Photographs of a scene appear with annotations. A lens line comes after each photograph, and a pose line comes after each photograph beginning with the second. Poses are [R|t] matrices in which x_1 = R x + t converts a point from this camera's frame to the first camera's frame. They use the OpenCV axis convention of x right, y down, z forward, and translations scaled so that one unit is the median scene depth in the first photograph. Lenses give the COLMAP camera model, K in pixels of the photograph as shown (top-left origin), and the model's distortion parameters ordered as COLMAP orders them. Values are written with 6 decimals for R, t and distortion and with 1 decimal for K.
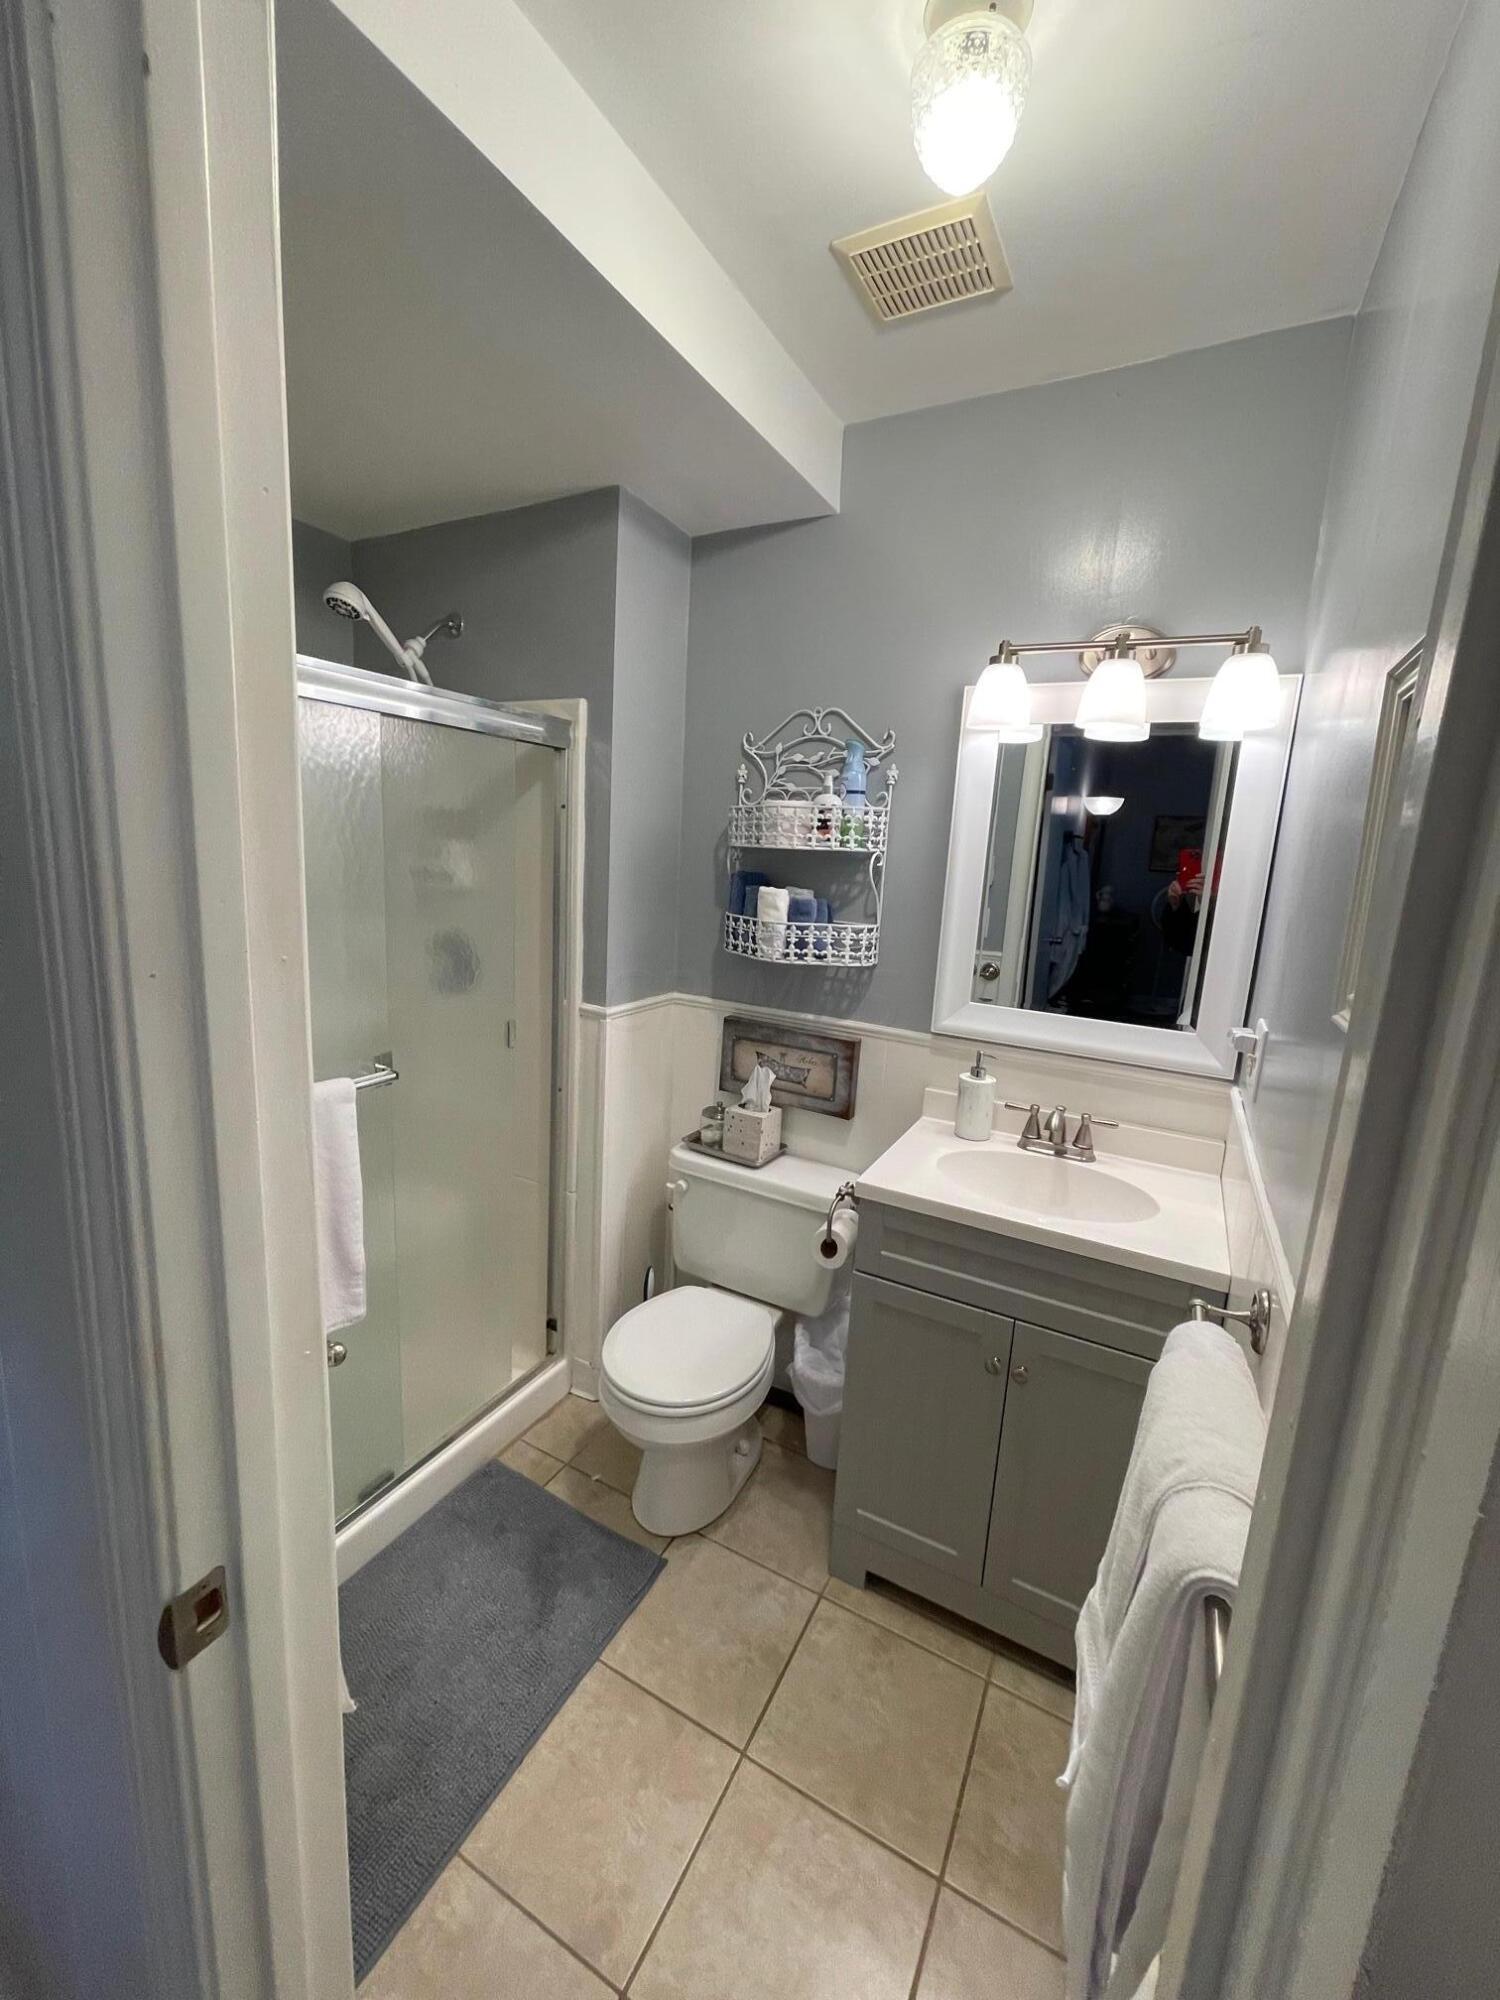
lens RADIAL K [[808.5, 0, 744.7], [0, 808.5, 995.5], [0, 0, 1]] dist [-0.006450, 0.003277]
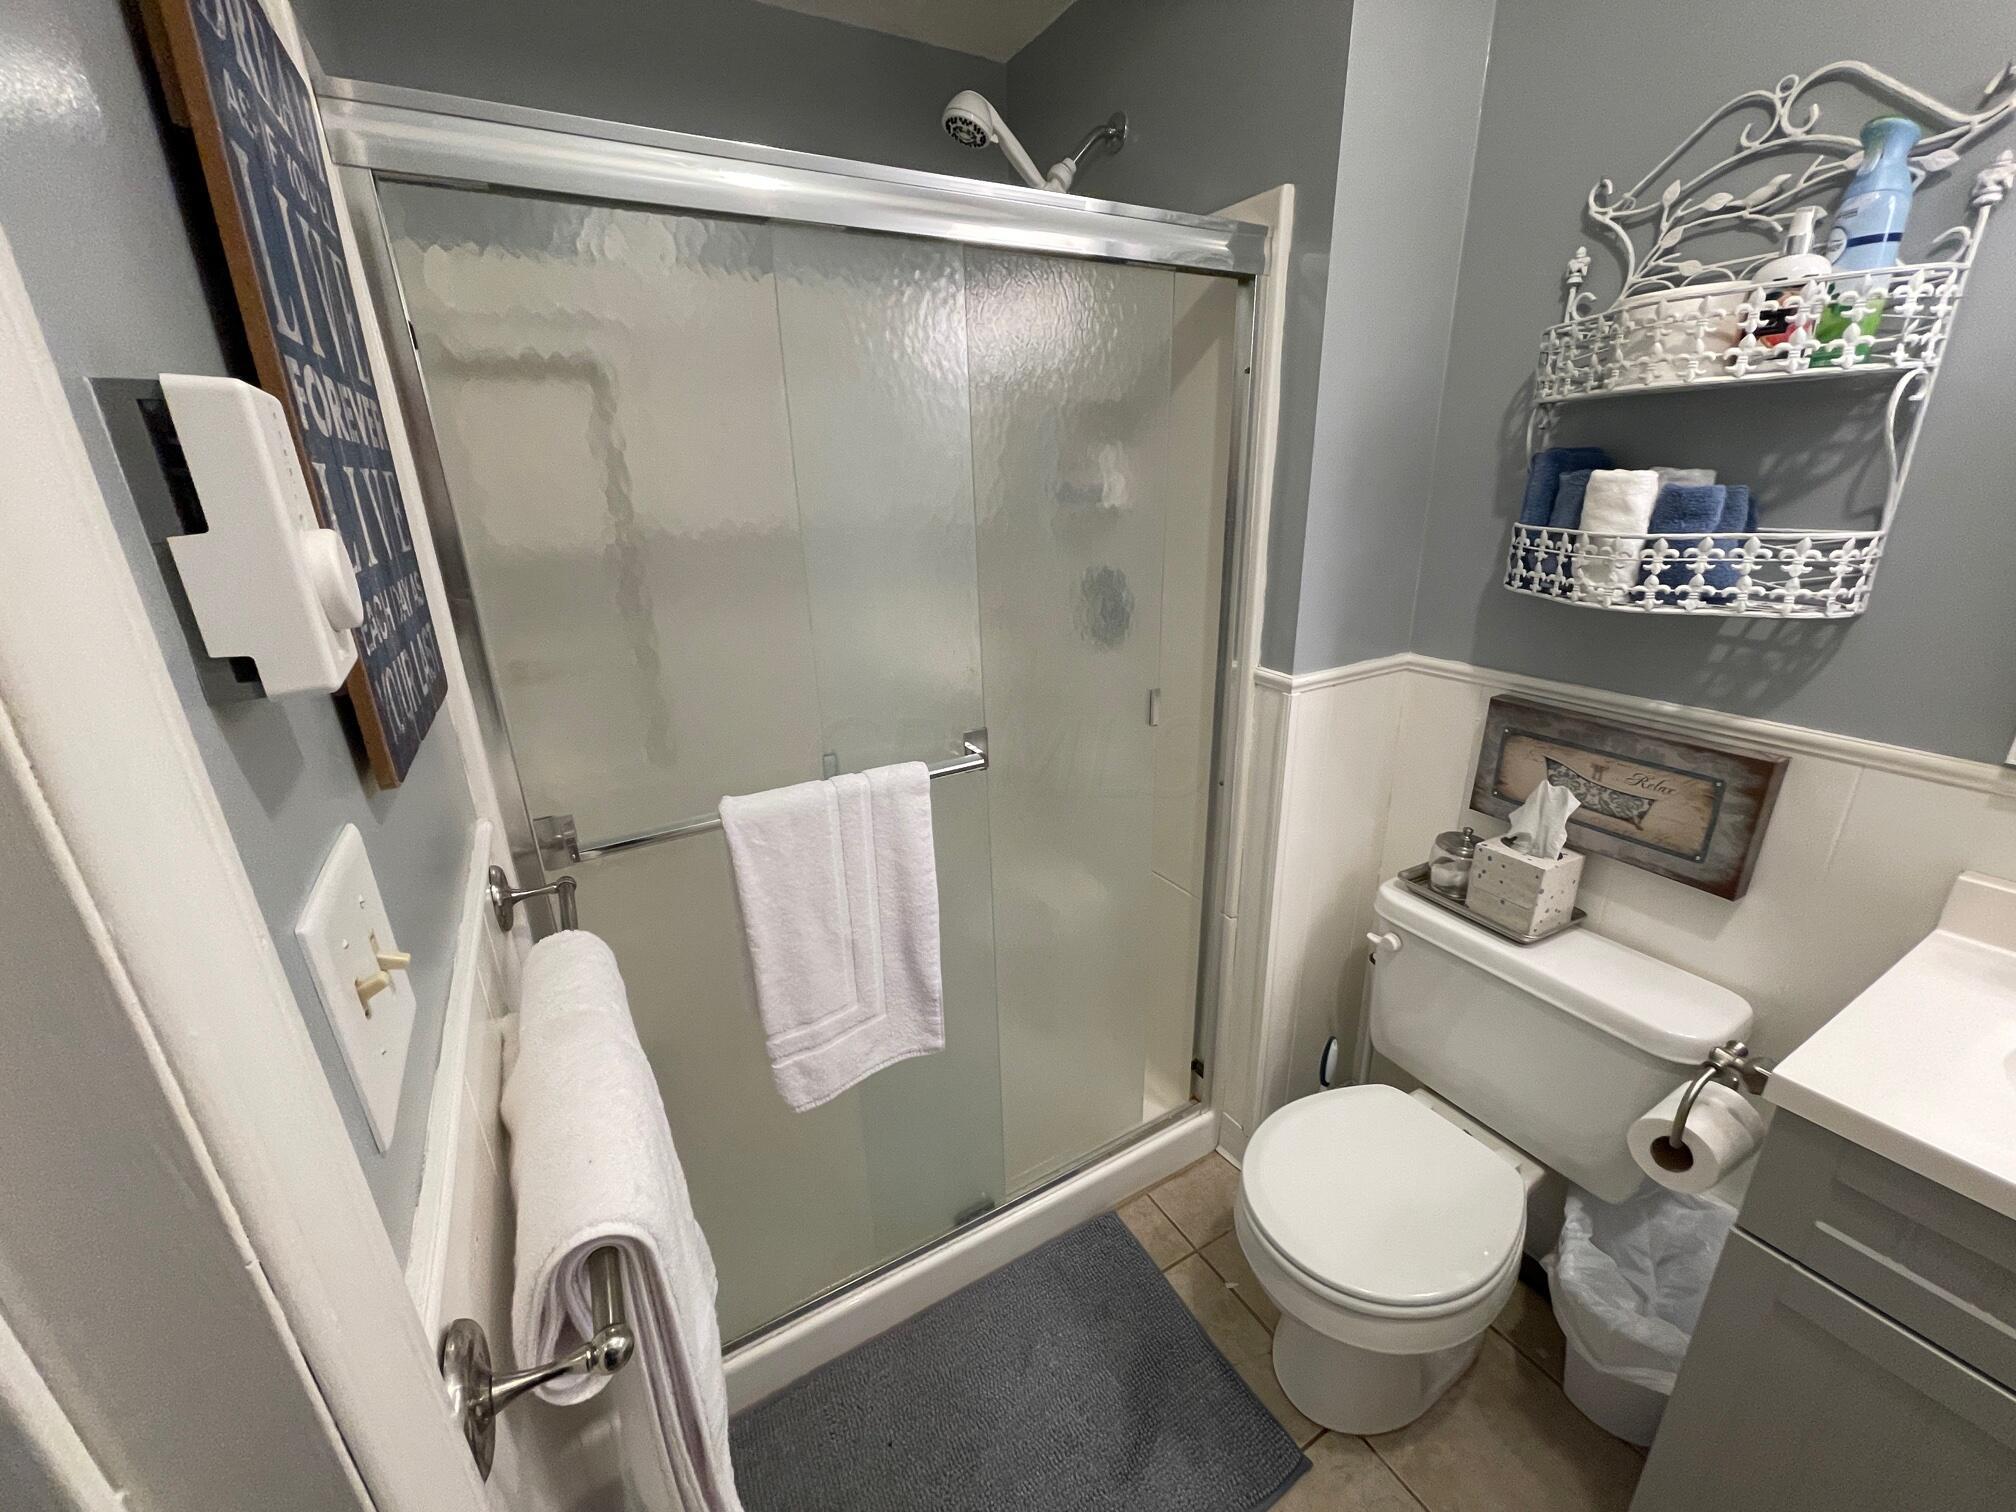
lens RADIAL K [[815.0, 0, 998.8], [0, 815.0, 760.8], [0, 0, 1]] dist [-0.006450, 0.003277]
pose [[0.845886, 0.099375, -0.524024, -0.014043], [-0.018737, 0.987420, 0.157008, -0.017458], [0.533034, -0.122993, 0.837107, 0.283716]]
